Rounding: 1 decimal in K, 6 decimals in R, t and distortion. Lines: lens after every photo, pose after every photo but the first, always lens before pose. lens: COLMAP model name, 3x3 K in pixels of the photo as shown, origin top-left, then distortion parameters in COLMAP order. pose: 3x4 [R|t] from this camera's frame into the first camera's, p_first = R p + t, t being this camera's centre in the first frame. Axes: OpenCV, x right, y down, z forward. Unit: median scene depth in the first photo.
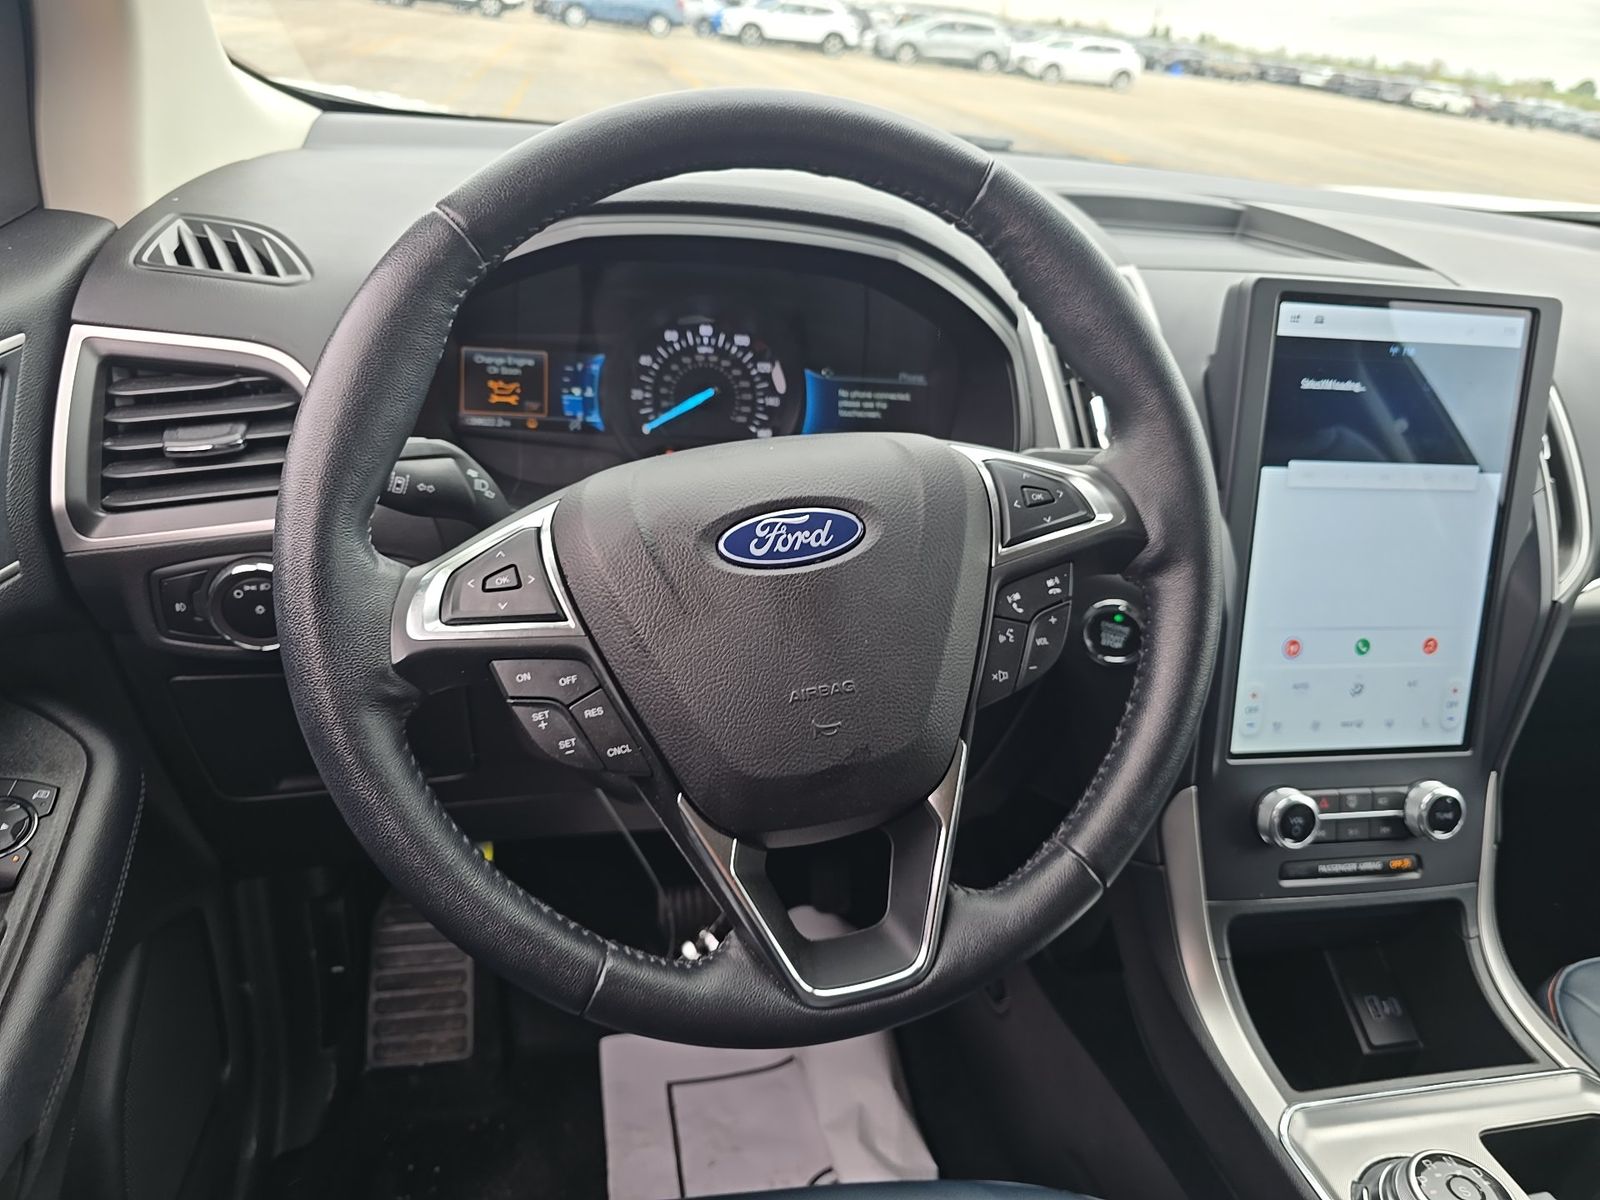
lens RADIAL K [[1108.6, 0, 800.0], [0, 1108.6, 600.0], [0, 0, 1]] dist [0.002775, -0.002357]
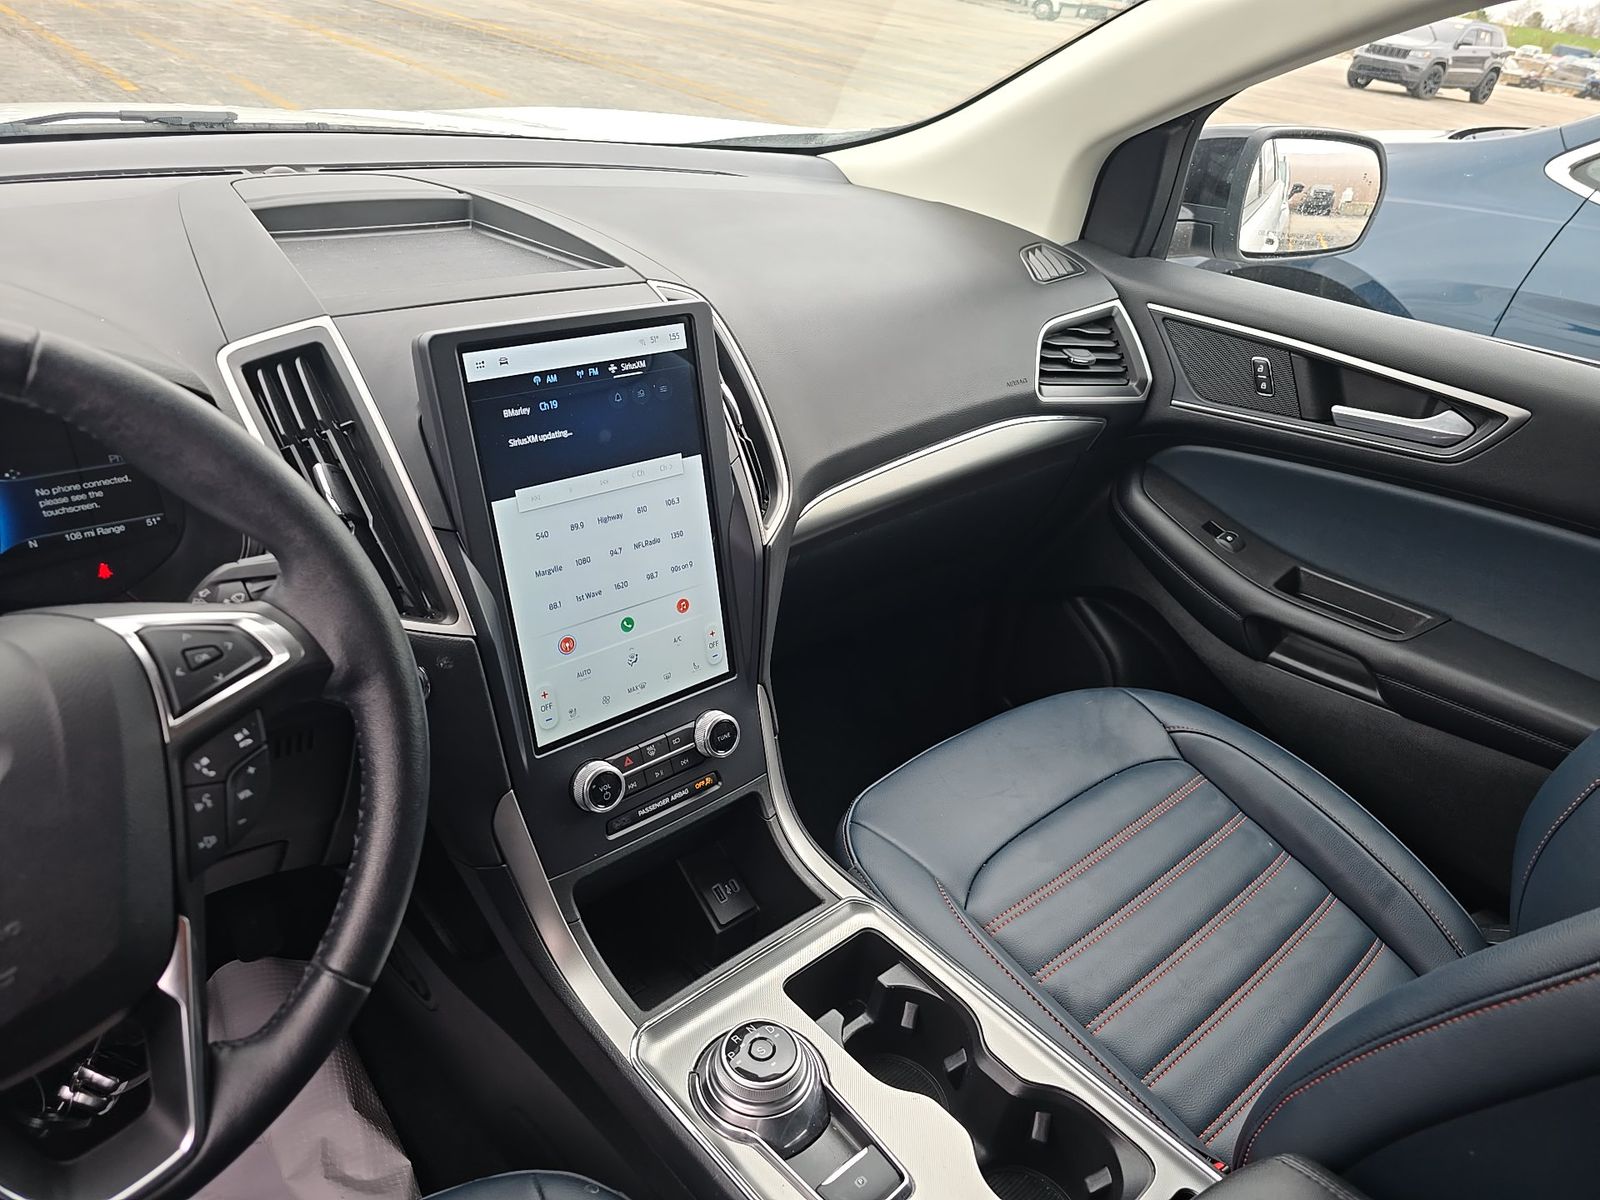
lens RADIAL K [[1081.2, 0, 791.5], [0, 1081.2, 605.3], [0, 0, 1]] dist [0.057690, -0.050147]
pose [[0.867270, -0.263049, 0.422668, 0.178729], [0.210925, 0.963192, 0.166650, -0.126490], [-0.450947, -0.055380, 0.890831, -0.083952]]
